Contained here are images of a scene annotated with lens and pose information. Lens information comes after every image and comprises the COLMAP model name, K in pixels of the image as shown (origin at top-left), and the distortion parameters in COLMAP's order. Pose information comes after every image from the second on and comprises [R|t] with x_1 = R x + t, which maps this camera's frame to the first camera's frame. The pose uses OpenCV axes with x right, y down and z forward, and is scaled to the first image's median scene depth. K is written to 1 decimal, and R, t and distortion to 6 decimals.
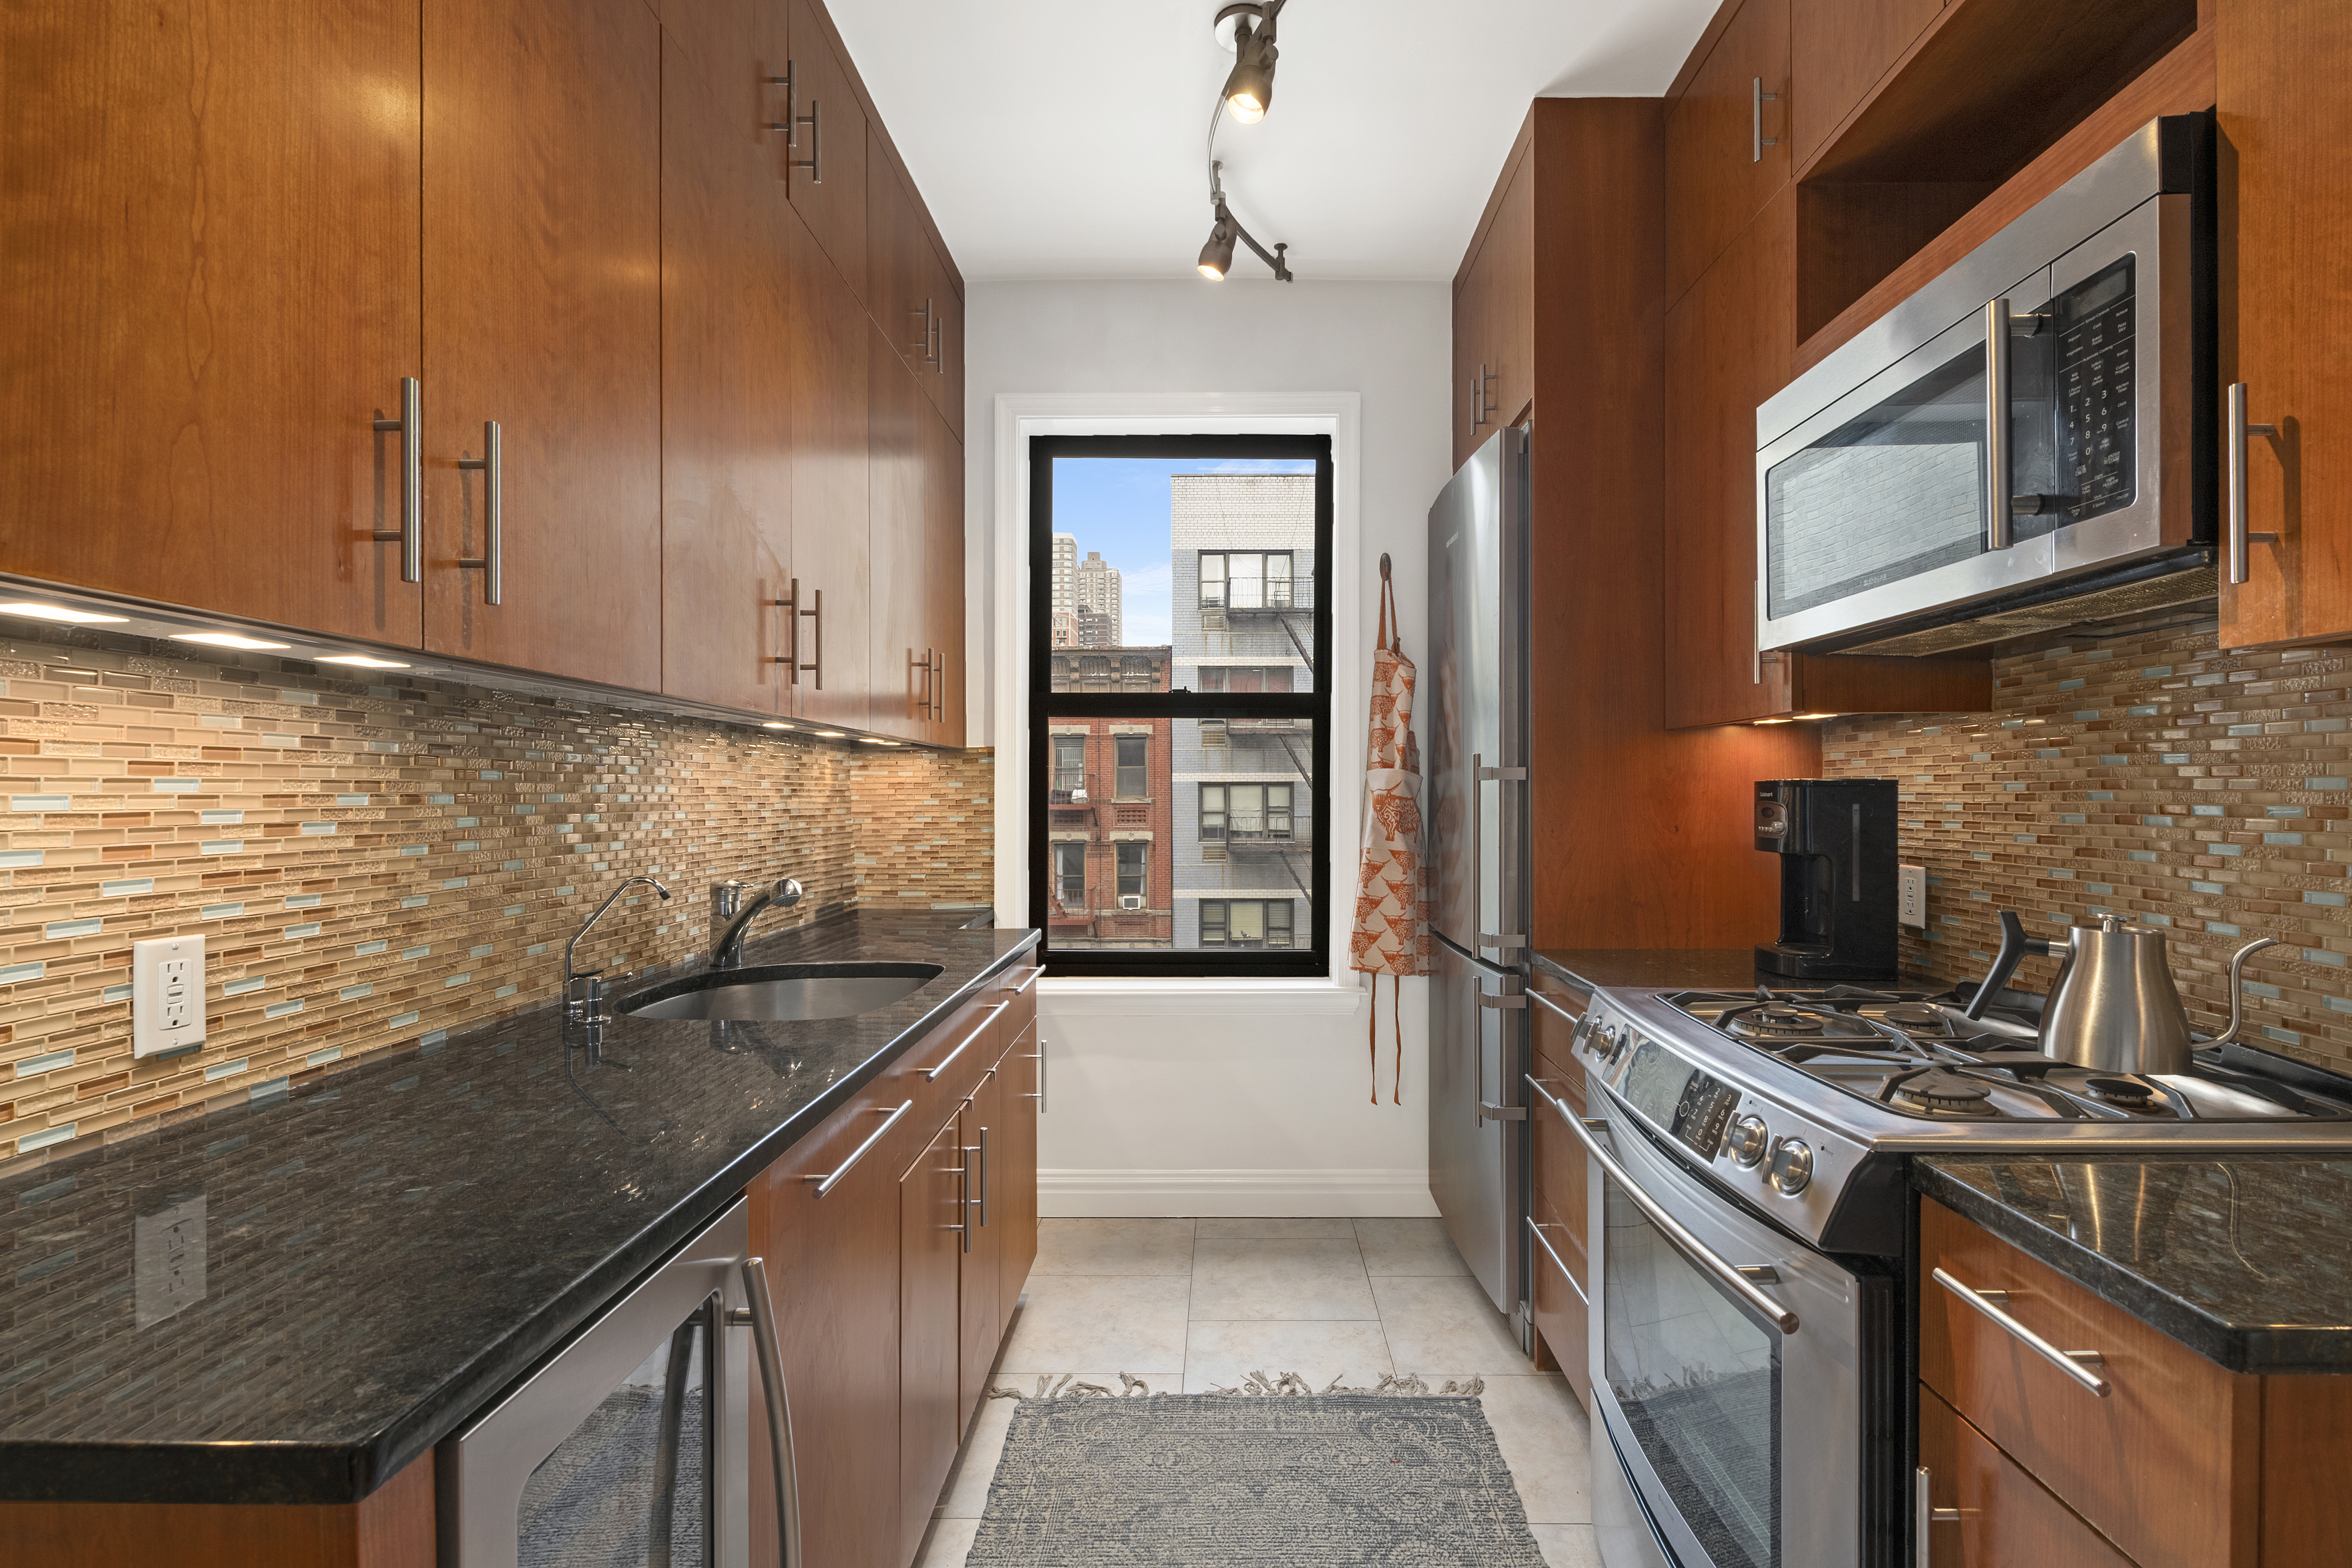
lens RADIAL K [[1078.6, 0, 1177.9], [0, 1078.6, 785.9], [0, 0, 1]] dist [0.000318, 0.000002]
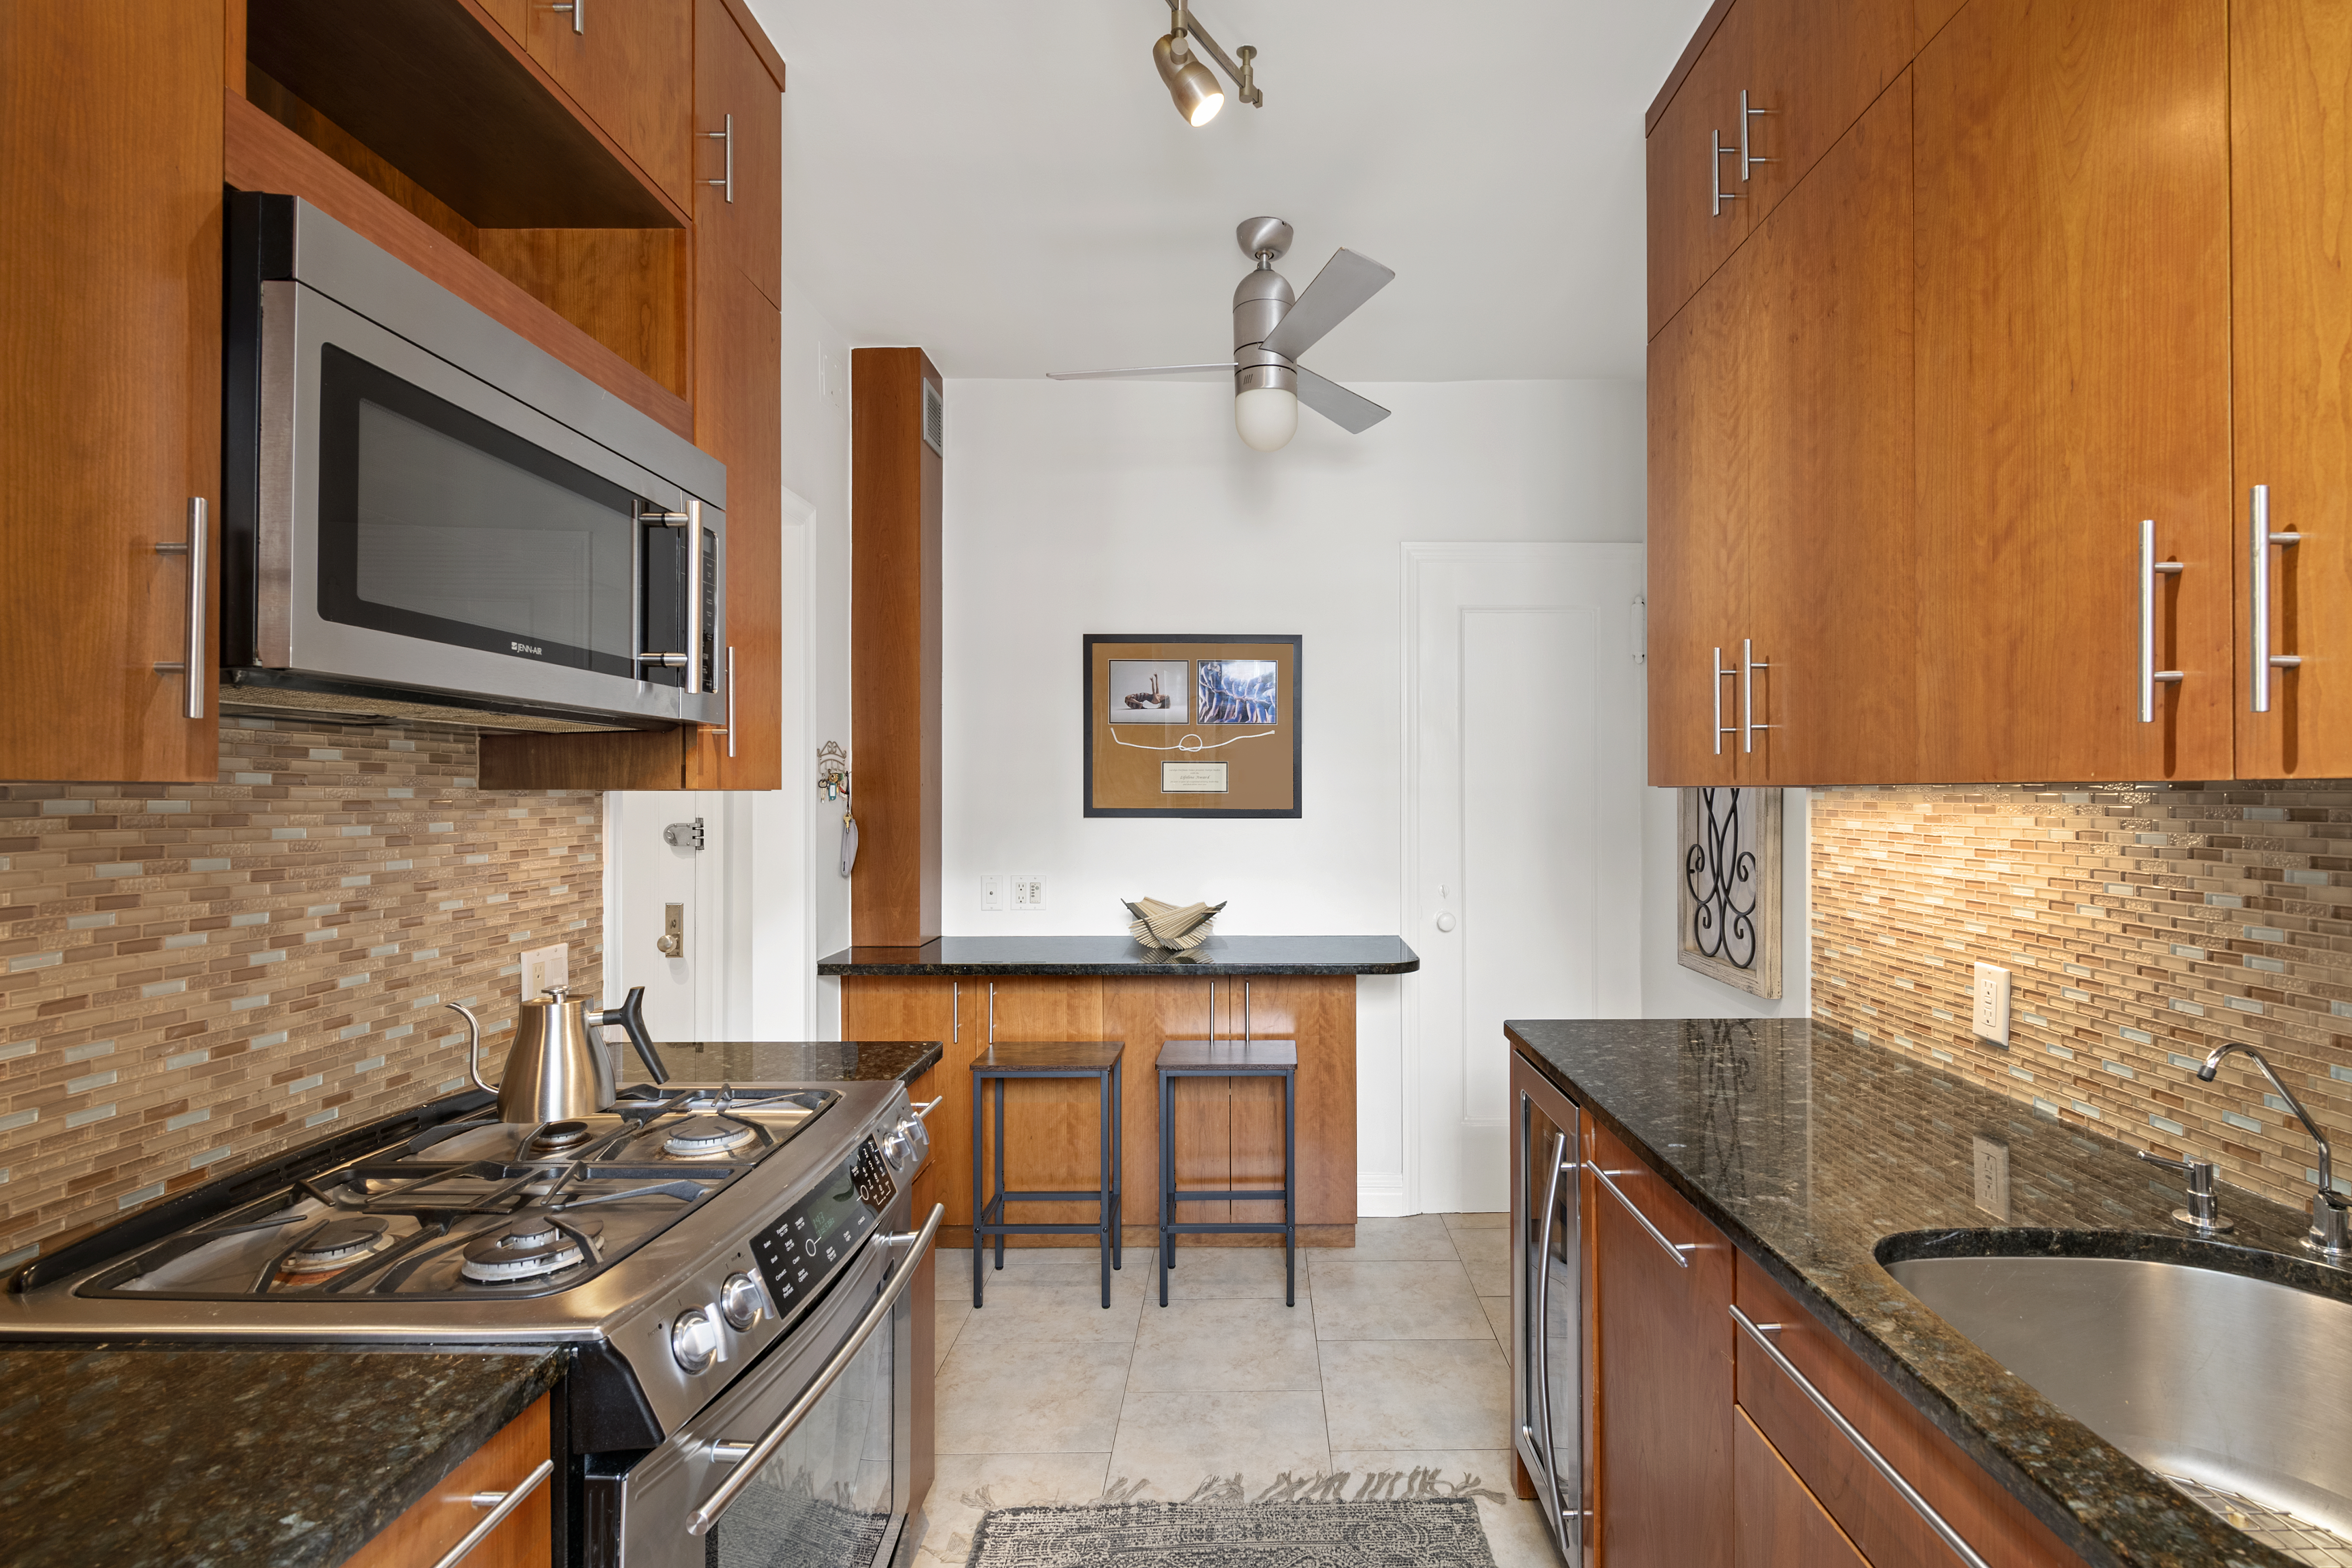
lens RADIAL K [[1078.7, 0, 1182.9], [0, 1078.7, 793.9], [0, 0, 1]] dist [0.000318, 0.000002]
pose [[-0.999737, 0.006856, 0.021869, 0.157635], [0.006659, 0.999937, -0.009084, -0.088872], [-0.021930, -0.008936, -0.999720, 2.387543]]
